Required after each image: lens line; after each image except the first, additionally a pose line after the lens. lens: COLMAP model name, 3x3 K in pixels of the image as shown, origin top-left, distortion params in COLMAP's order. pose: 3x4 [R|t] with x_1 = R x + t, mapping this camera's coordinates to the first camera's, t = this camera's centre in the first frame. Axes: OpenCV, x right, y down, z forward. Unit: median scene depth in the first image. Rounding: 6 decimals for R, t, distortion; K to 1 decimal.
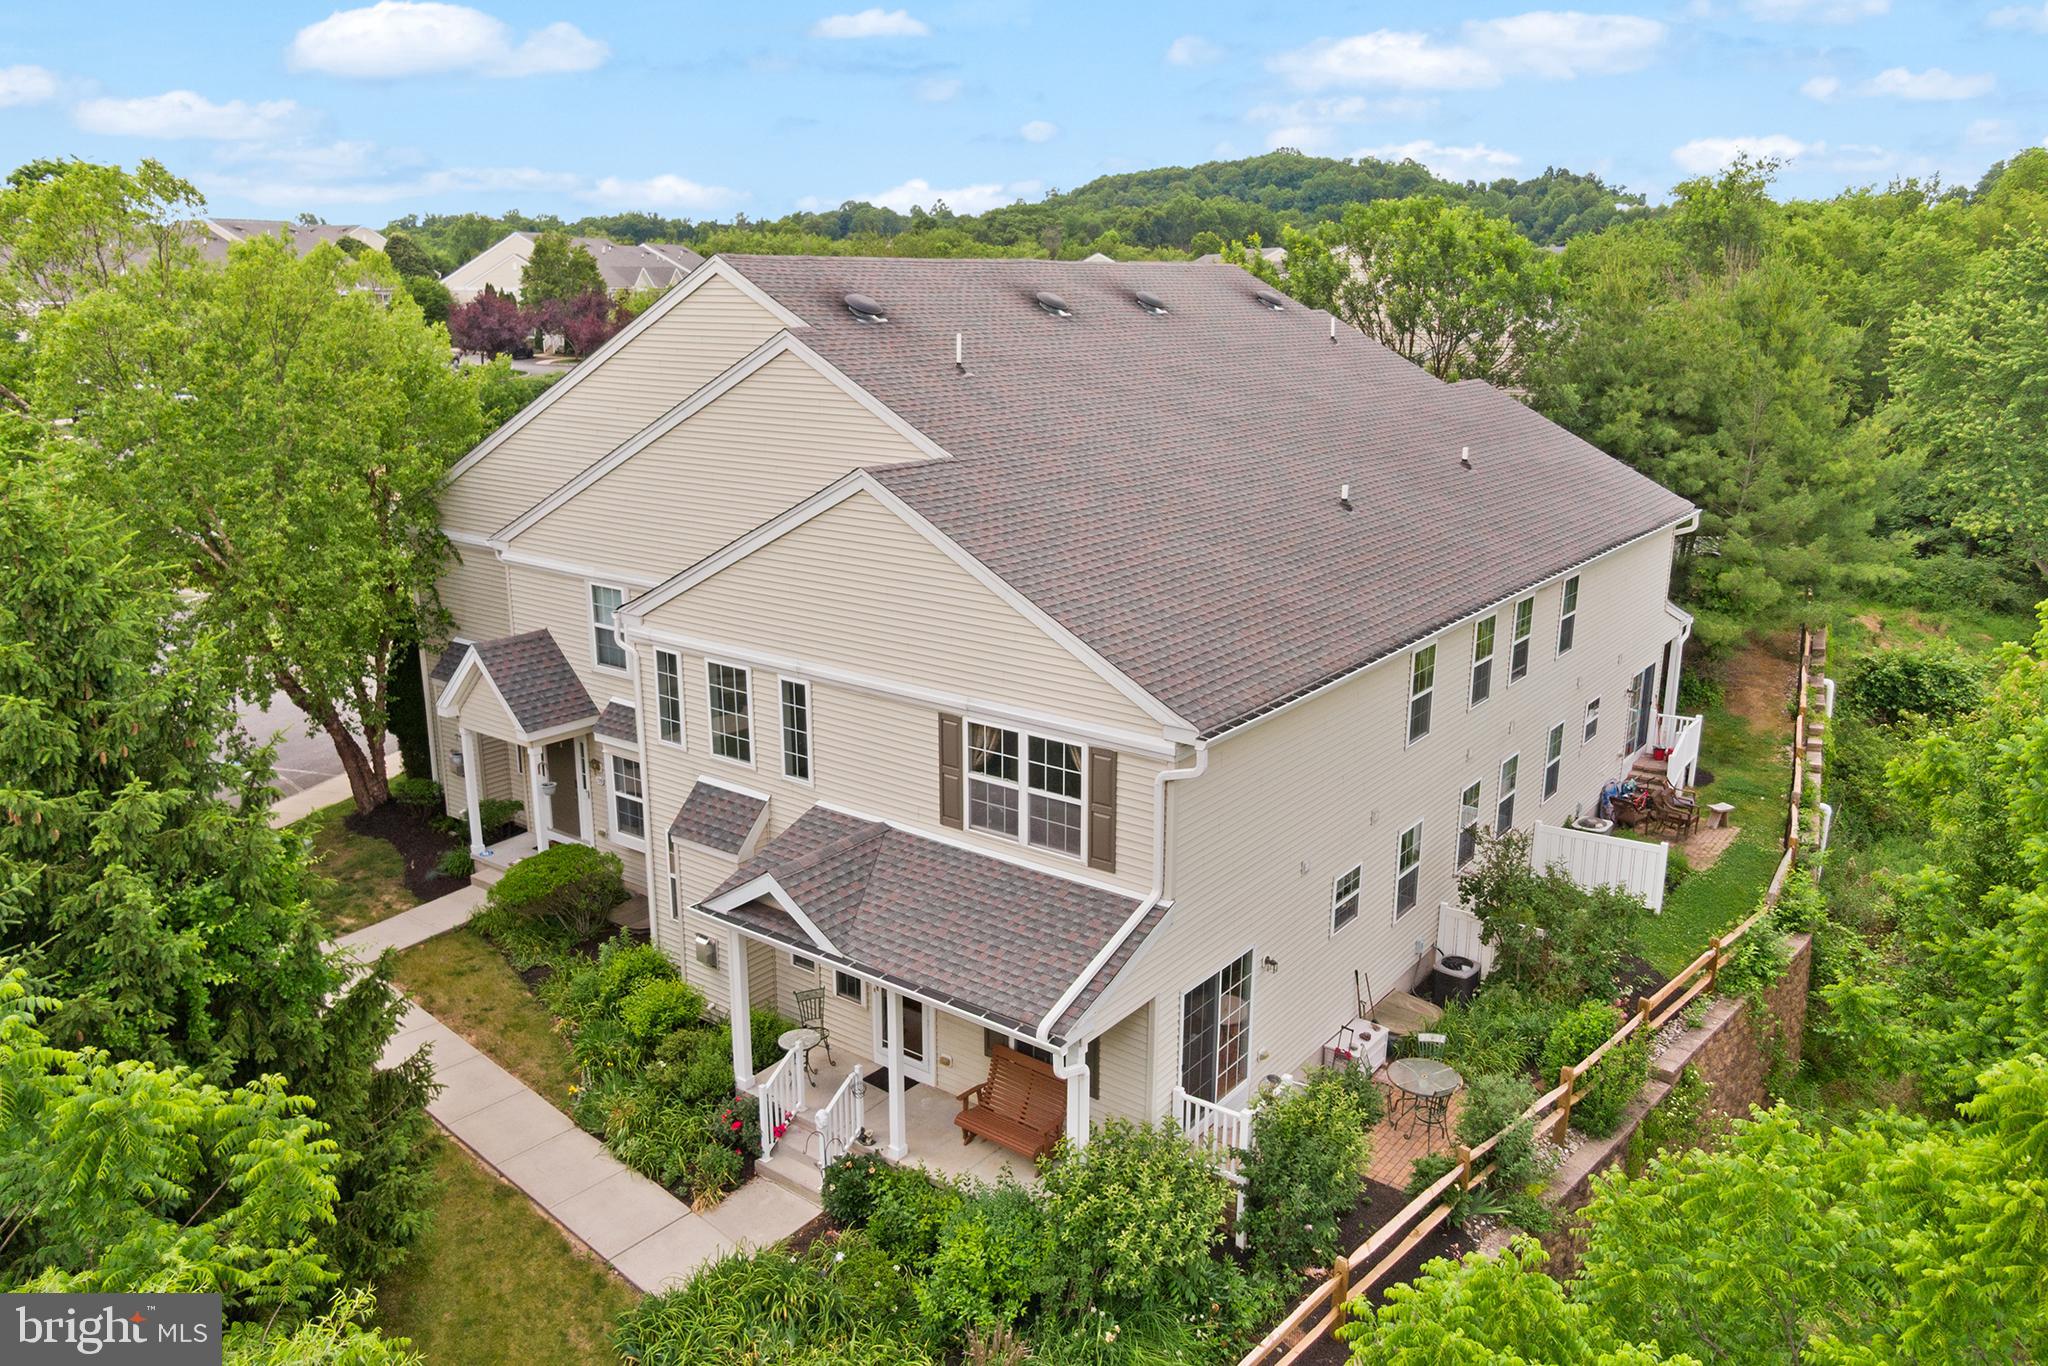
lens RADIAL K [[1490.6, 0, 1024.0], [0, 1490.6, 683.0], [0, 0, 1]] dist [-0.005280, 0.004922]
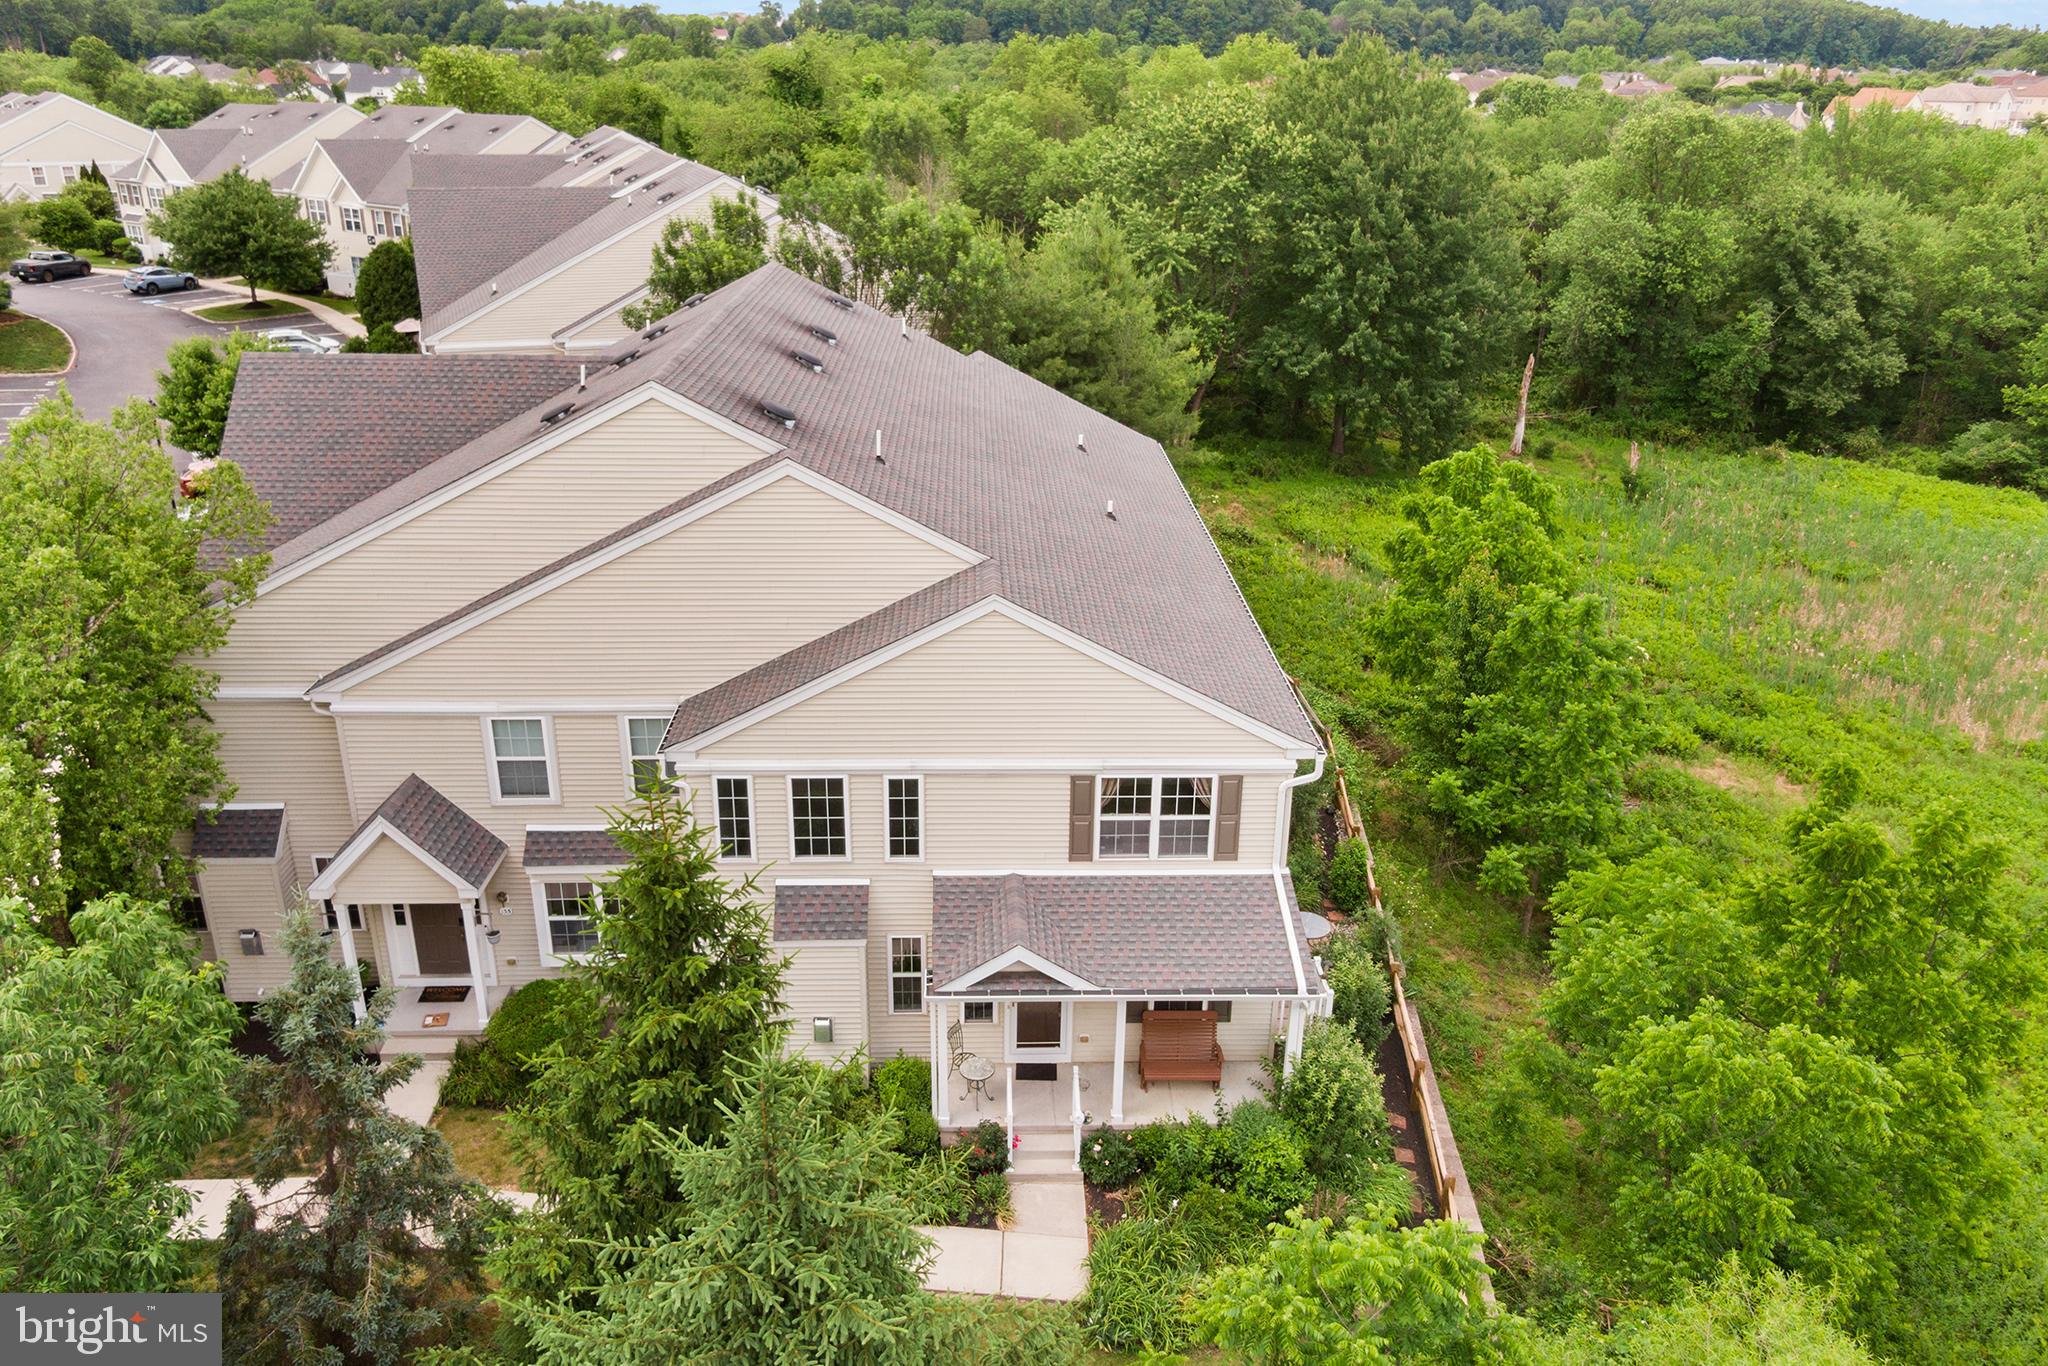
lens RADIAL K [[1477.7, 0, 1024.0], [0, 1477.7, 683.0], [0, 0, 1]] dist [0.007668, 0.002974]
pose [[0.775653, -0.230557, 0.587542, -0.780975], [0.155519, 0.972007, 0.176114, -0.274050], [-0.611700, -0.045229, 0.789796, 0.063693]]
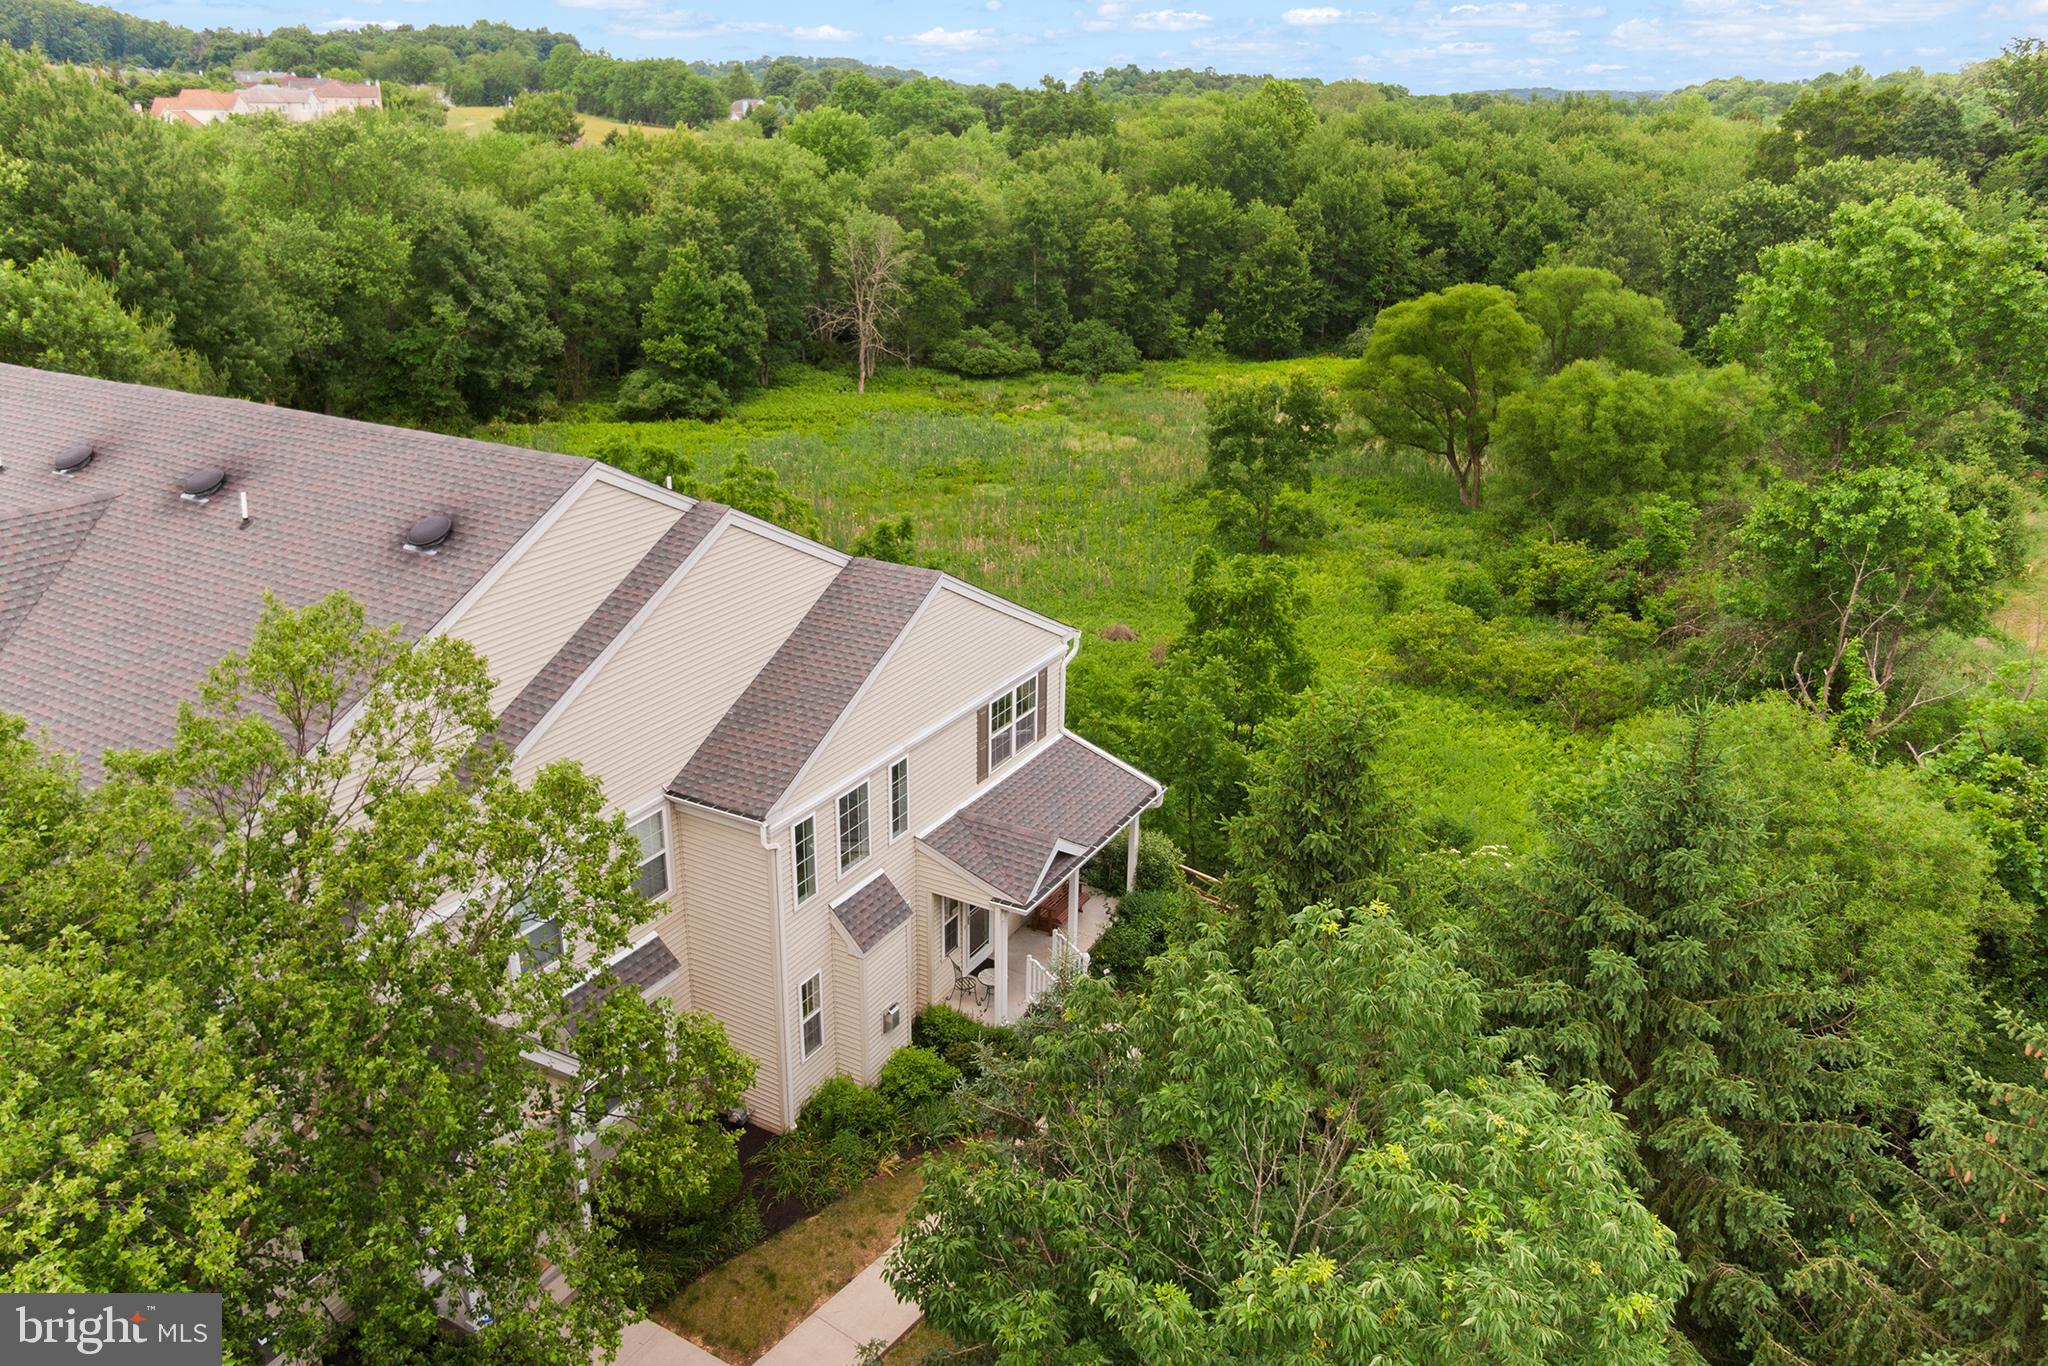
lens RADIAL K [[1490.6, 0, 1024.0], [0, 1490.6, 683.0], [0, 0, 1]] dist [-0.005280, 0.004922]
pose [[-0.133132, -0.364507, 0.921635, -1.392440], [0.249118, 0.887750, 0.387092, -0.555505], [-0.959279, 0.281130, -0.027383, 0.982703]]
